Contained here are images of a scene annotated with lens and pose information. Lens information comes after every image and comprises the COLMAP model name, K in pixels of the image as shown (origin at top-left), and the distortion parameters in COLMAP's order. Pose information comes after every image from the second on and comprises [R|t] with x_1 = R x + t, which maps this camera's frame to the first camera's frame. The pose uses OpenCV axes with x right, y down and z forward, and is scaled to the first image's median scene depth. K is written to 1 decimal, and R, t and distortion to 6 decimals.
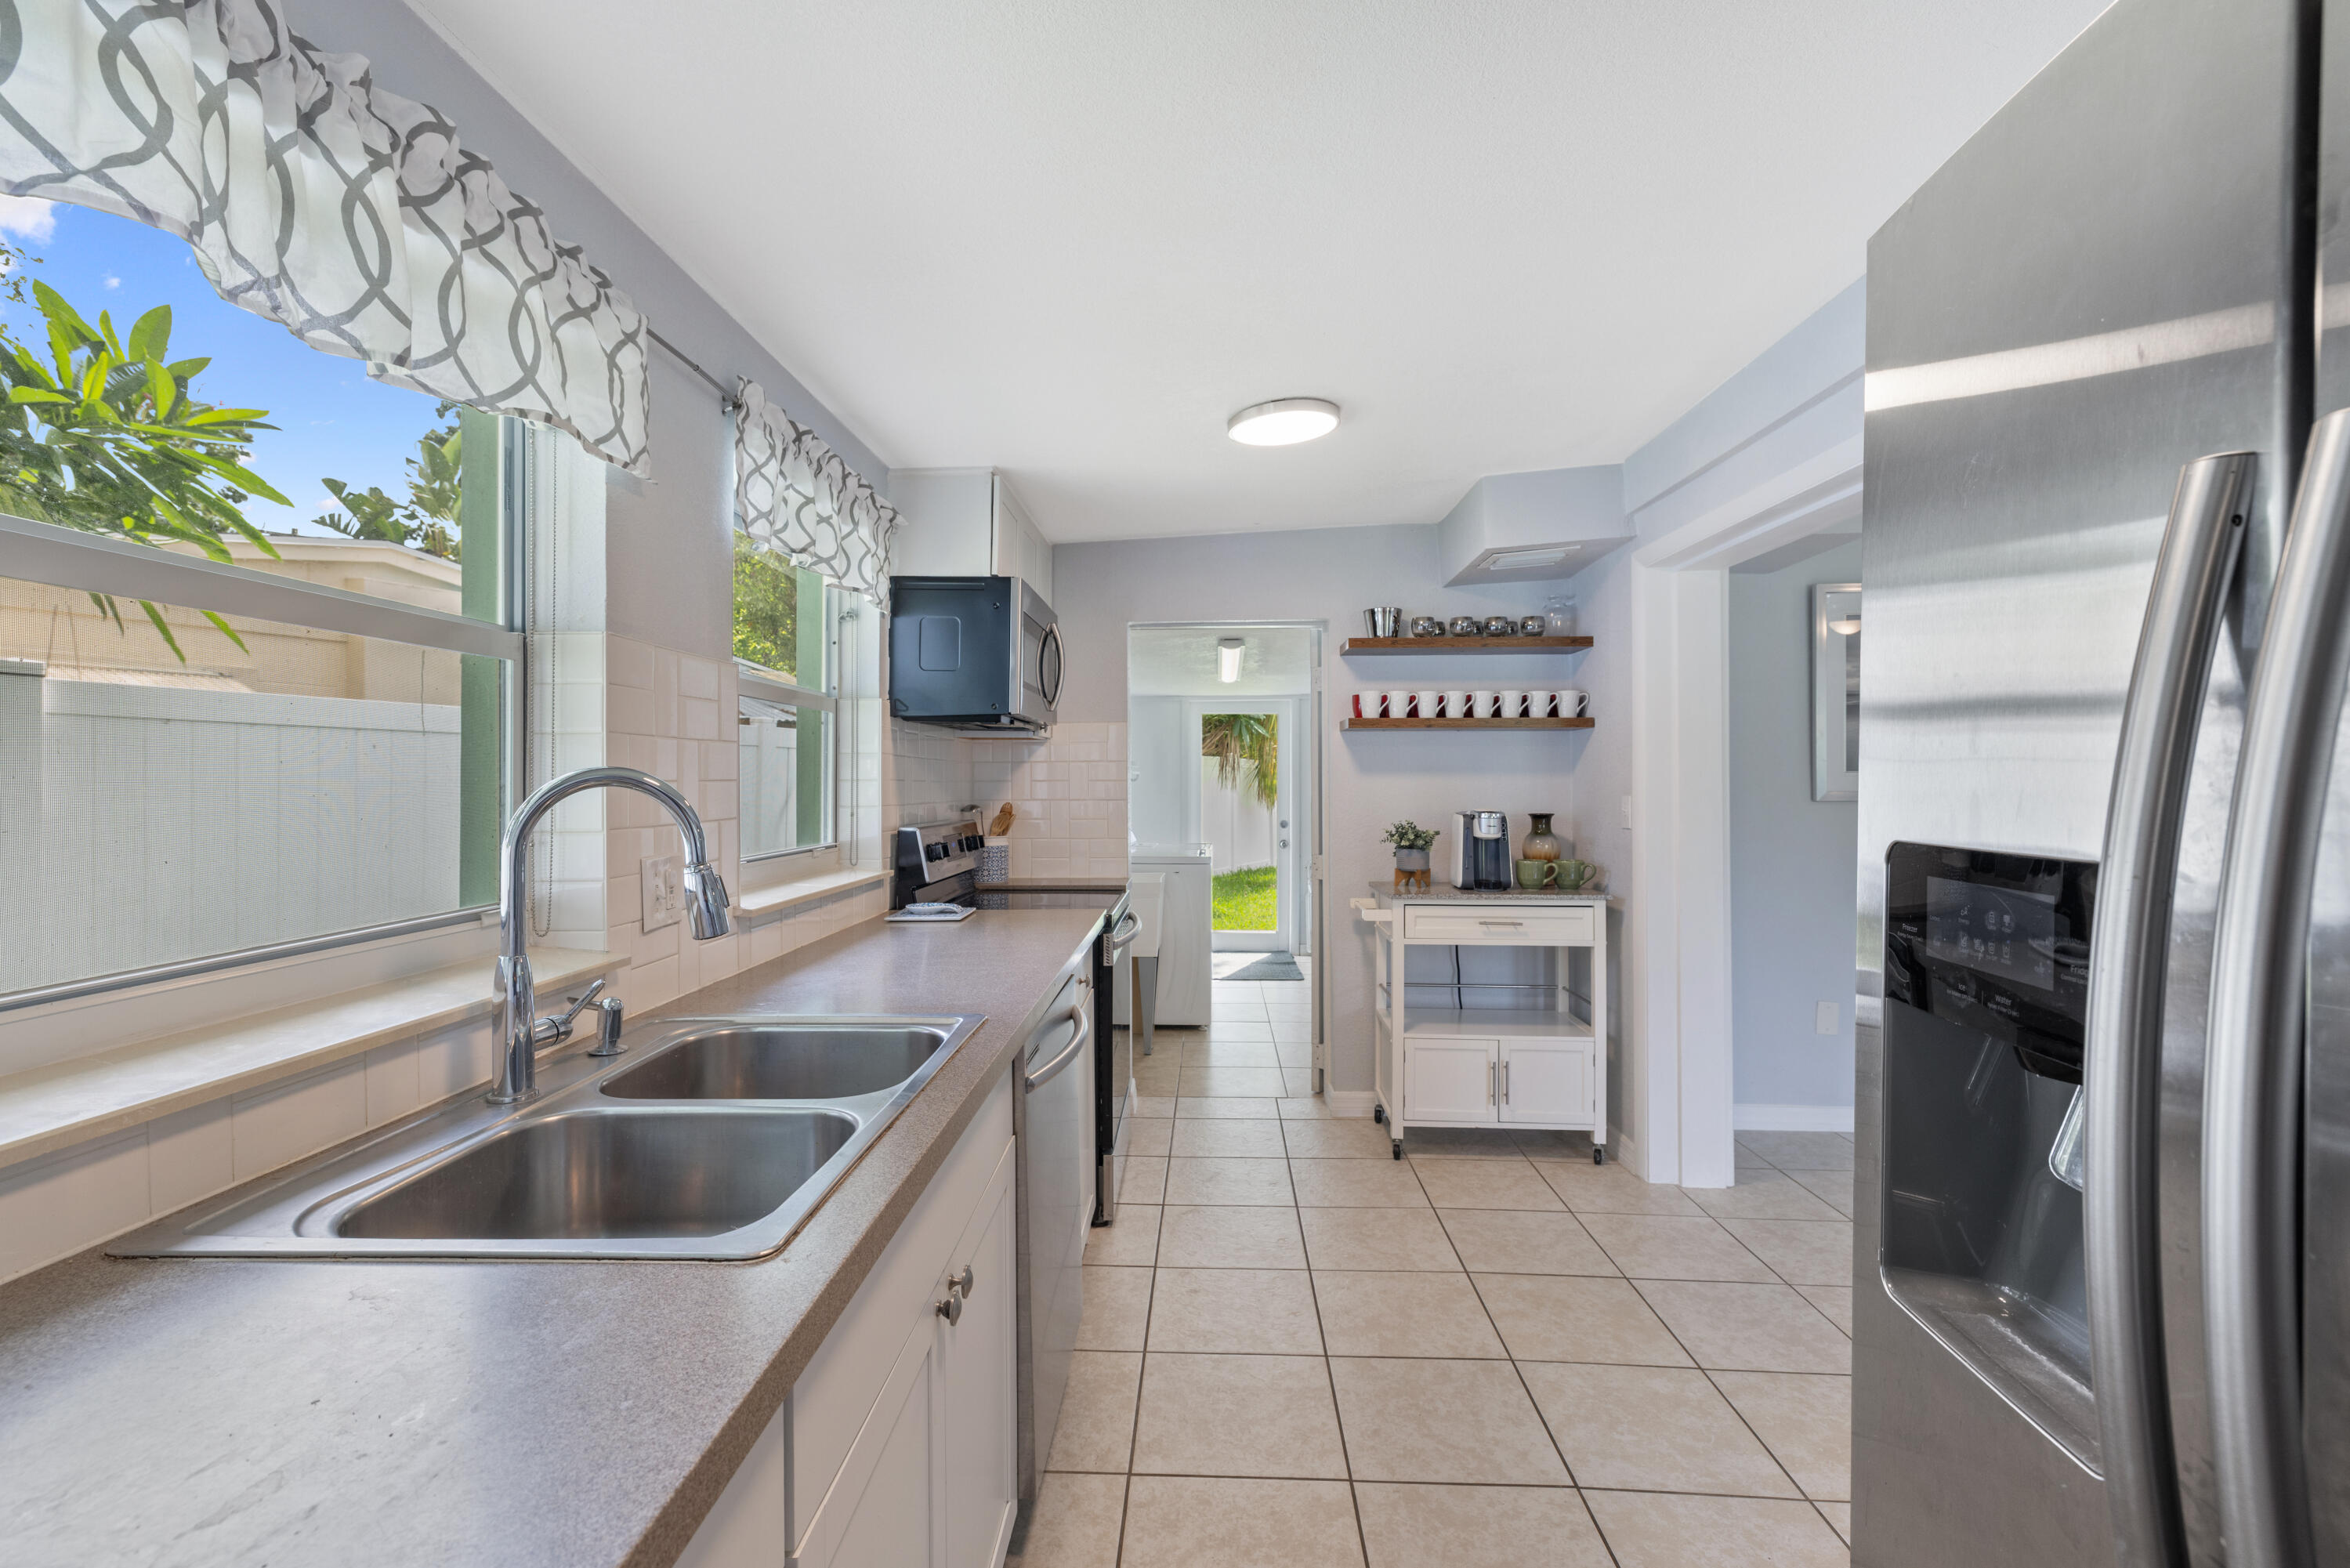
lens RADIAL K [[991.9, 0, 1157.8], [0, 991.9, 770.8], [0, 0, 1]] dist [0.009122, -0.001214]
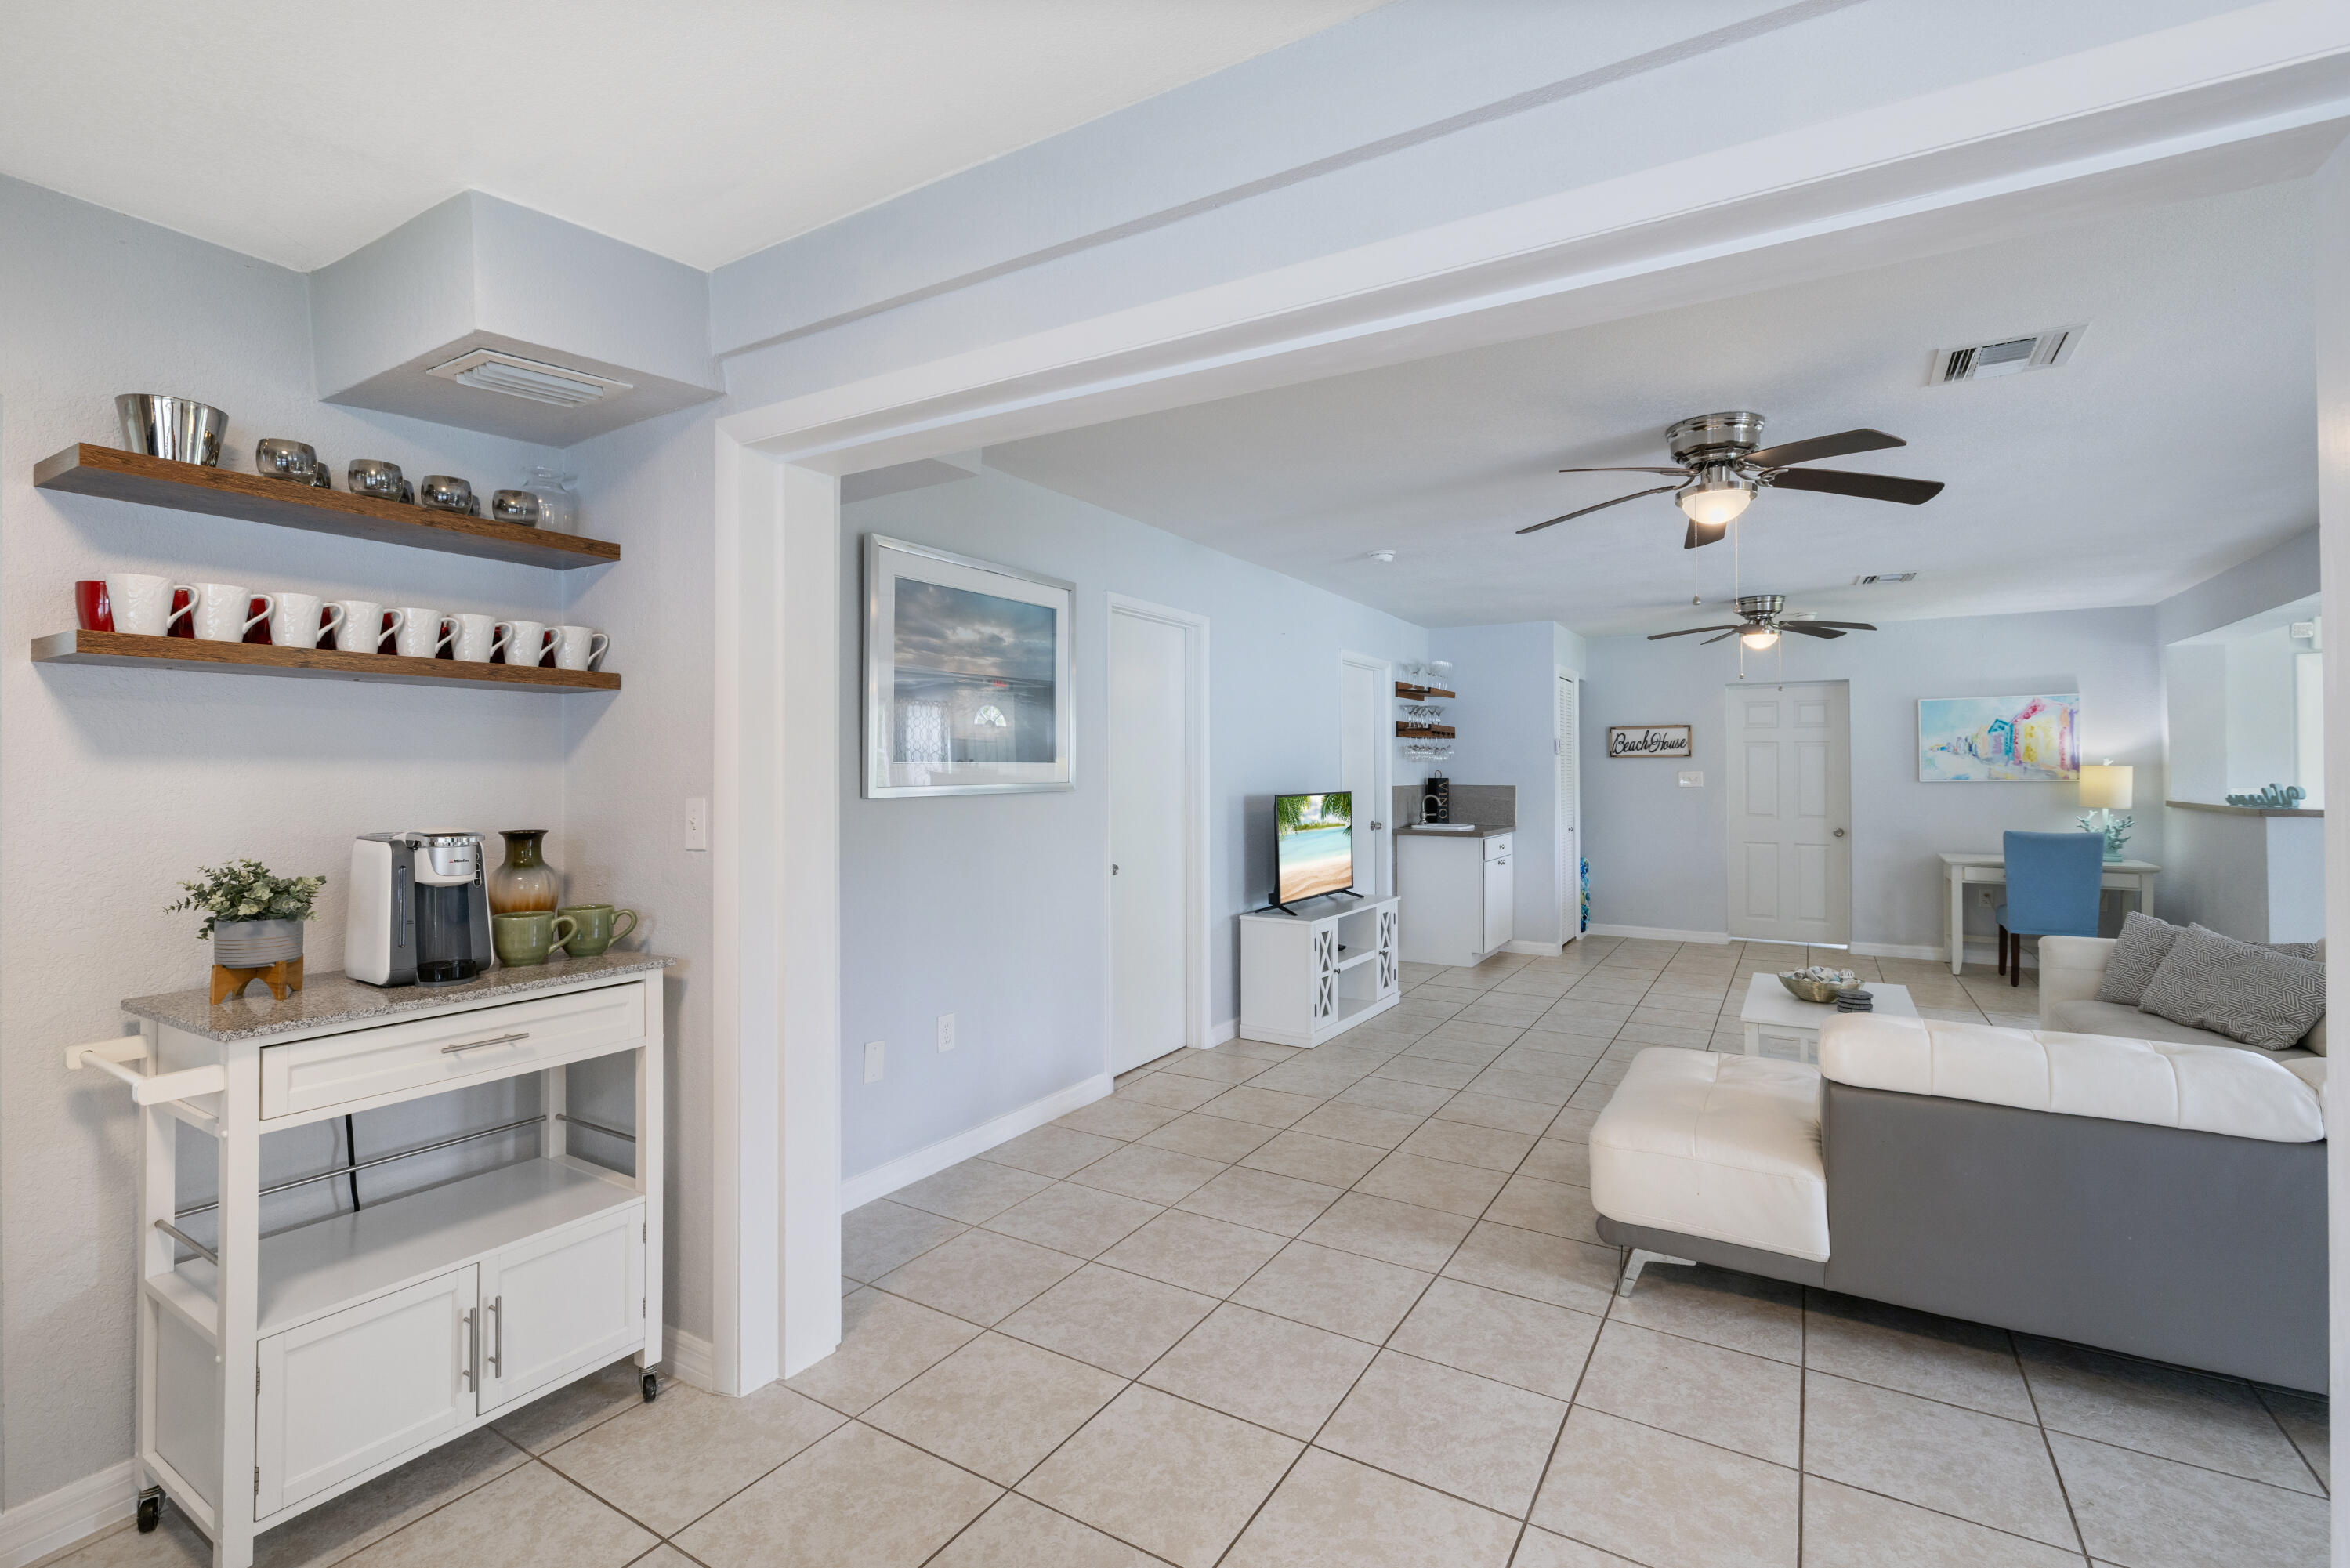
lens RADIAL K [[1051.9, 0, 1162.4], [0, 1051.9, 759.8], [0, 0, 1]] dist [-0.007383, 0.001807]
pose [[0.470721, 0.008854, 0.882238, 0.016304], [-0.007642, 0.999953, -0.005958, 0.001848], [-0.882249, -0.003938, 0.470767, 0.383148]]
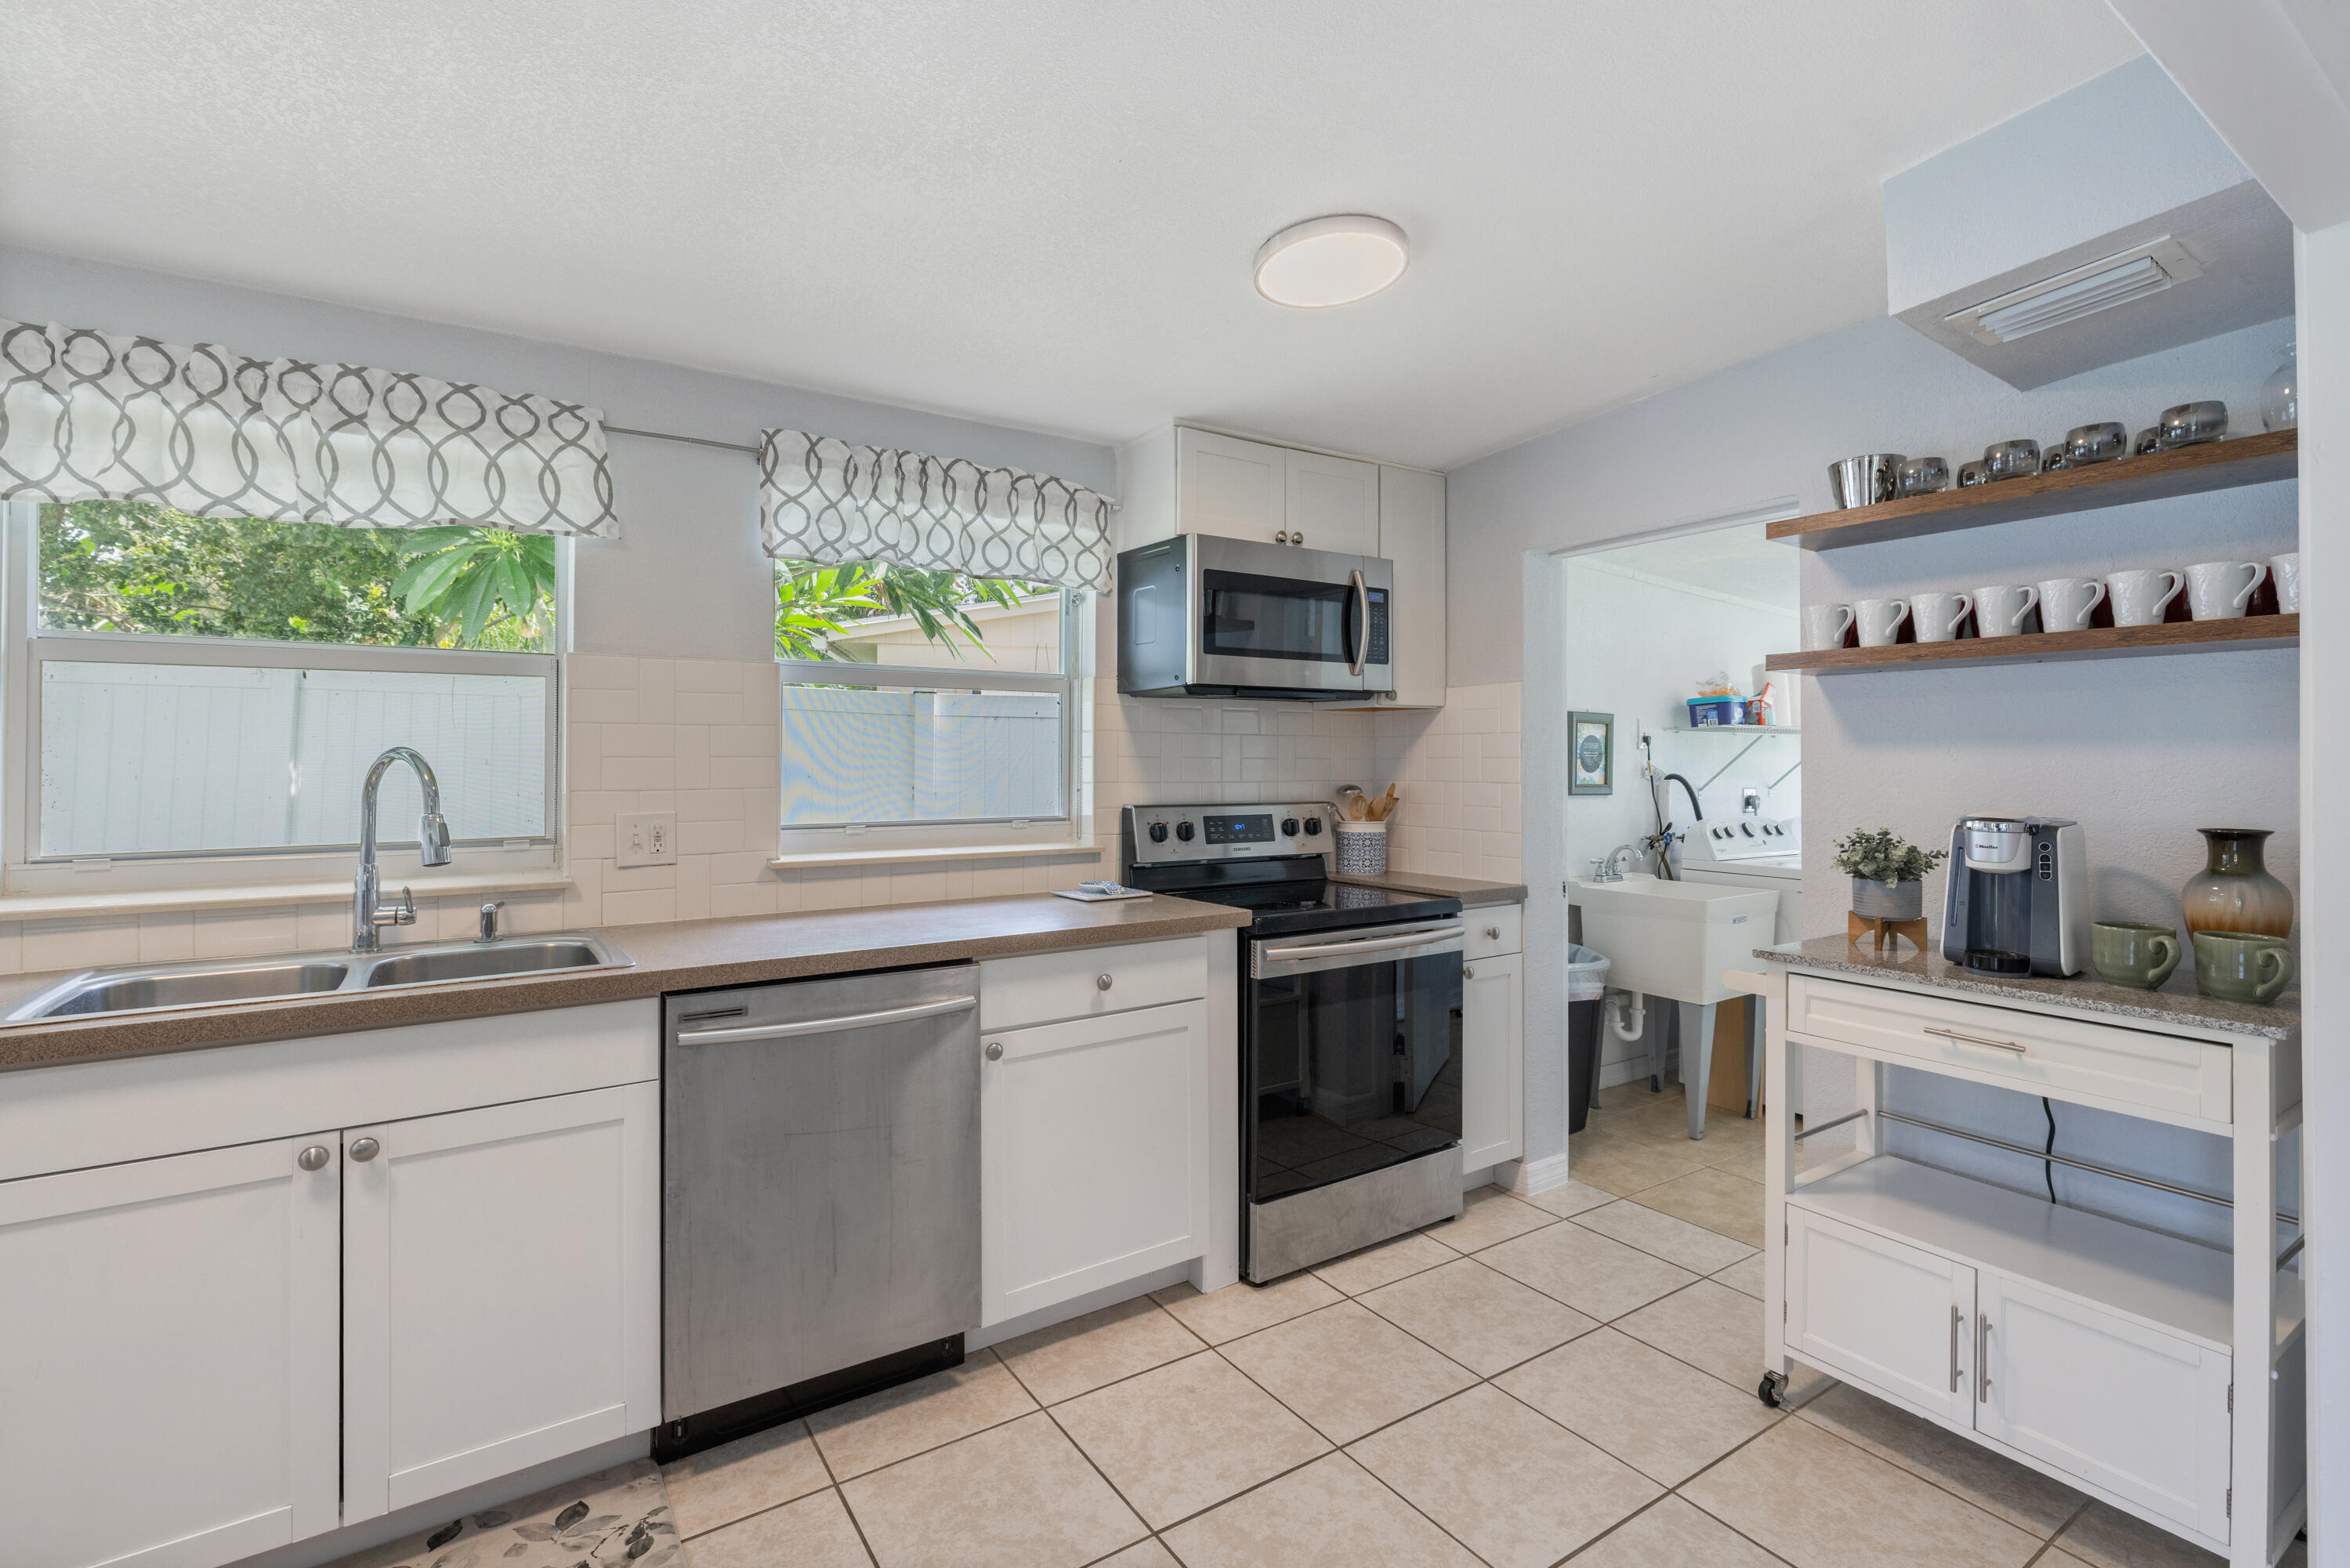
lens RADIAL K [[1051.9, 0, 1167.7], [0, 1051.9, 746.5], [0, 0, 1]] dist [-0.007383, 0.001807]
pose [[0.601070, -0.007730, -0.799159, 0.485862], [0.005230, 0.999970, -0.005738, 0.004856], [0.799180, -0.000730, 0.601092, 0.323695]]
